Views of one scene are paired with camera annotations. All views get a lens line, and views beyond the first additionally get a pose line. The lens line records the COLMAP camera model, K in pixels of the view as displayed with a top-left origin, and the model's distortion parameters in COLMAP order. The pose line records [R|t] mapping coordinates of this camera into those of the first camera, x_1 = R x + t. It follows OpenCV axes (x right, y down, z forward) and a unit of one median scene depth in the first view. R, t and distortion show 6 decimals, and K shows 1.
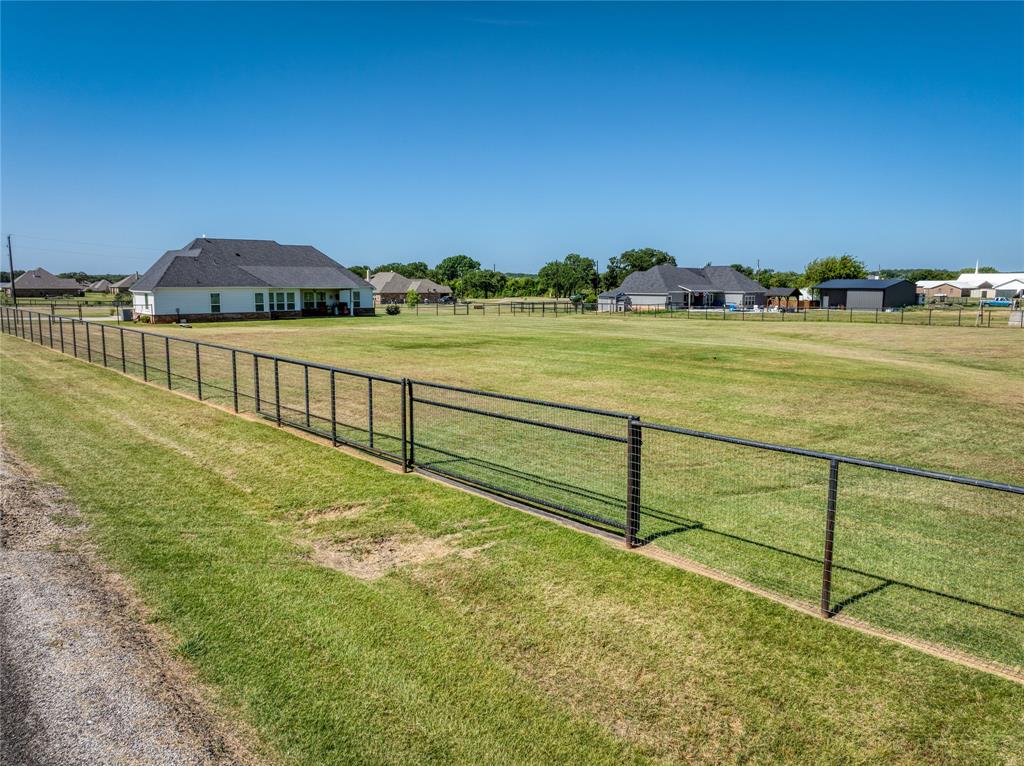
lens RADIAL K [[737.9, 0, 512.0], [0, 737.9, 383.0], [0, 0, 1]] dist [-0.026903, 0.007178]
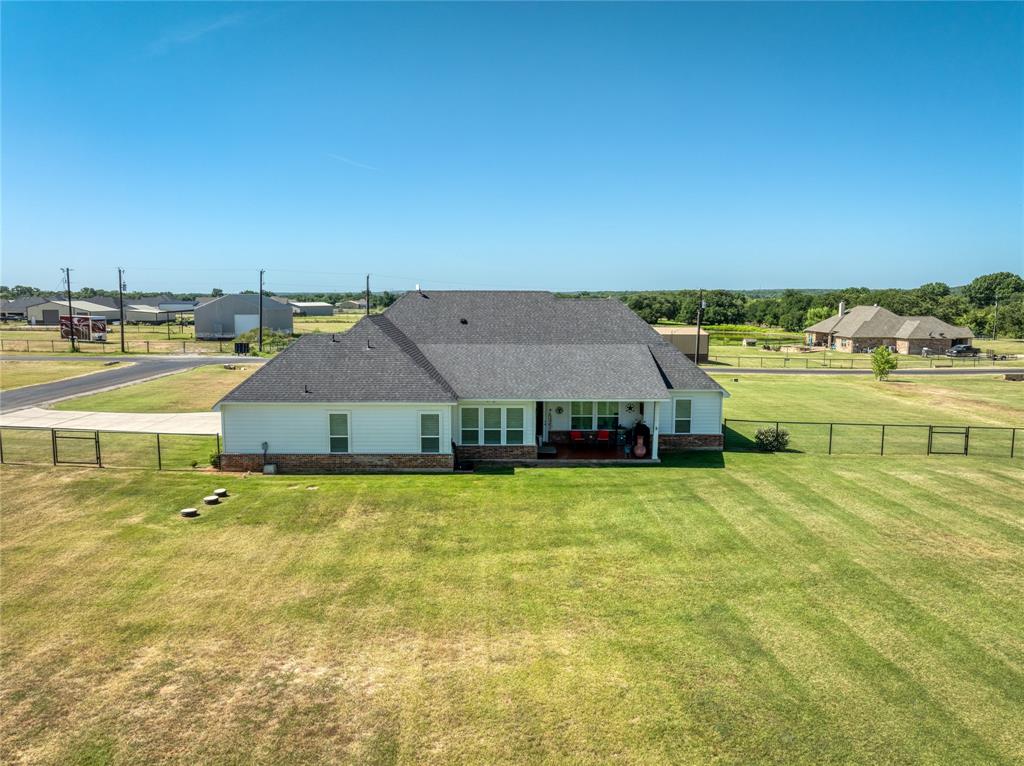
lens RADIAL K [[737.9, 0, 512.0], [0, 737.9, 383.0], [0, 0, 1]] dist [-0.026903, 0.007178]
pose [[0.788759, 0.076316, -0.609947, -0.013490], [-0.086689, 0.996157, 0.012536, -0.143811], [0.608559, 0.042988, 0.792343, 0.615830]]
